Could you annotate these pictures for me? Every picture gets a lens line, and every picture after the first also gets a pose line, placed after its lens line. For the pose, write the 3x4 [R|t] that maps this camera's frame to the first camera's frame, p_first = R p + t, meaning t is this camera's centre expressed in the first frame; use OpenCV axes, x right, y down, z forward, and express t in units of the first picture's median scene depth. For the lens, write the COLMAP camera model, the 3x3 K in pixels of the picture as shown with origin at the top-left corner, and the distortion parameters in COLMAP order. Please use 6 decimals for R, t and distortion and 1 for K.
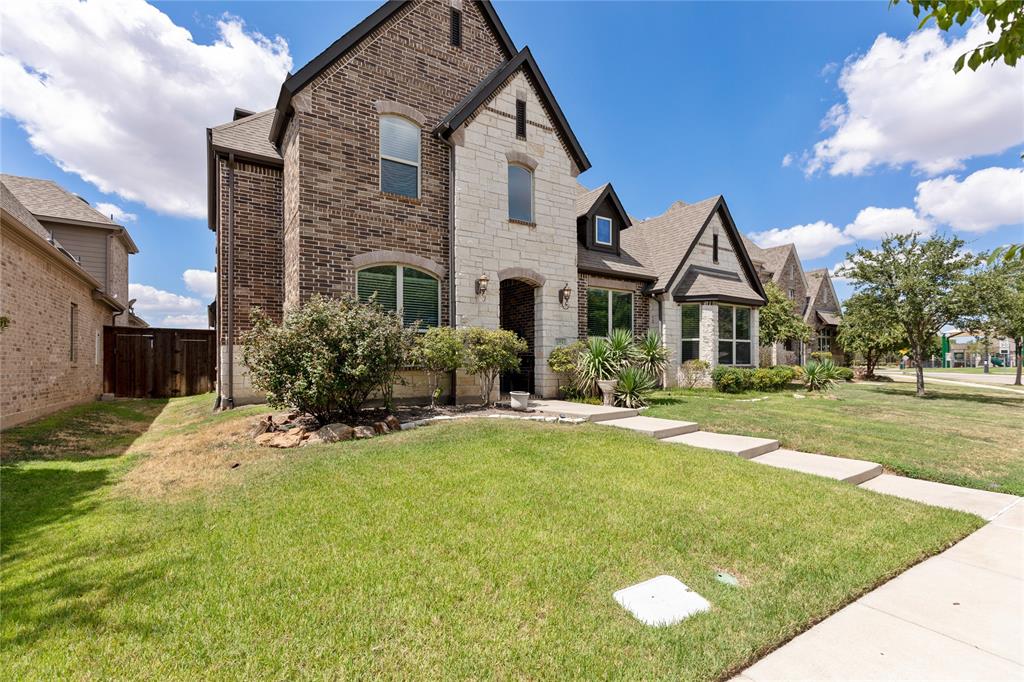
lens RADIAL K [[459.8, 0, 499.8], [0, 459.8, 362.3], [0, 0, 1]] dist [0.004176, -0.000864]
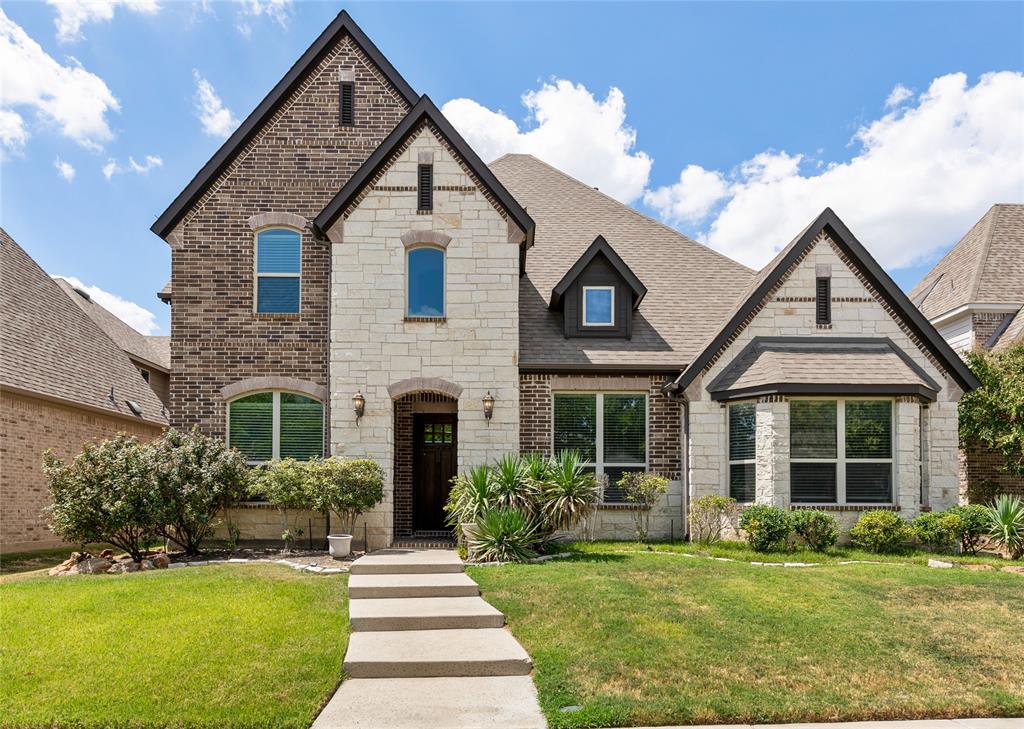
lens RADIAL K [[630.6, 0, 509.5], [0, 630.6, 490.5], [0, 0, 1]] dist [0.004575, 0.001725]
pose [[0.854006, -0.008182, -0.520199, 0.731236], [-0.000577, 0.999861, -0.016674, 0.002650], [0.520263, 0.014540, 0.853882, 0.169869]]
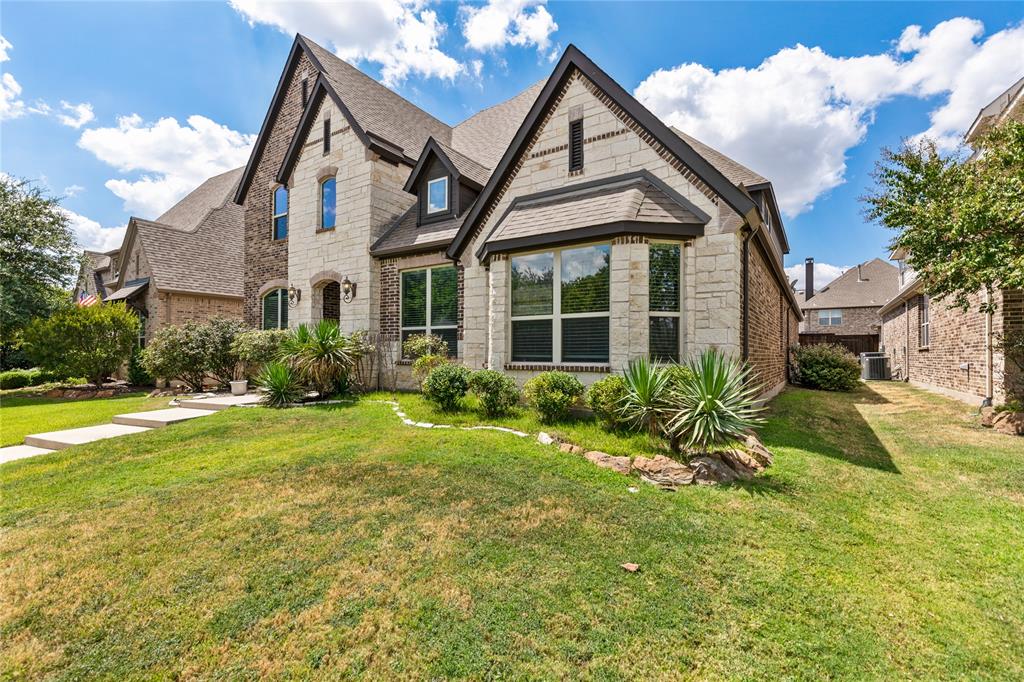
lens RADIAL K [[459.8, 0, 506.2], [0, 459.8, 348.7], [0, 0, 1]] dist [0.004176, -0.000864]
pose [[0.413785, -0.009600, -0.910324, 1.242644], [0.001093, 0.999949, -0.010048, -0.007707], [0.910374, 0.003163, 0.413774, 0.949088]]
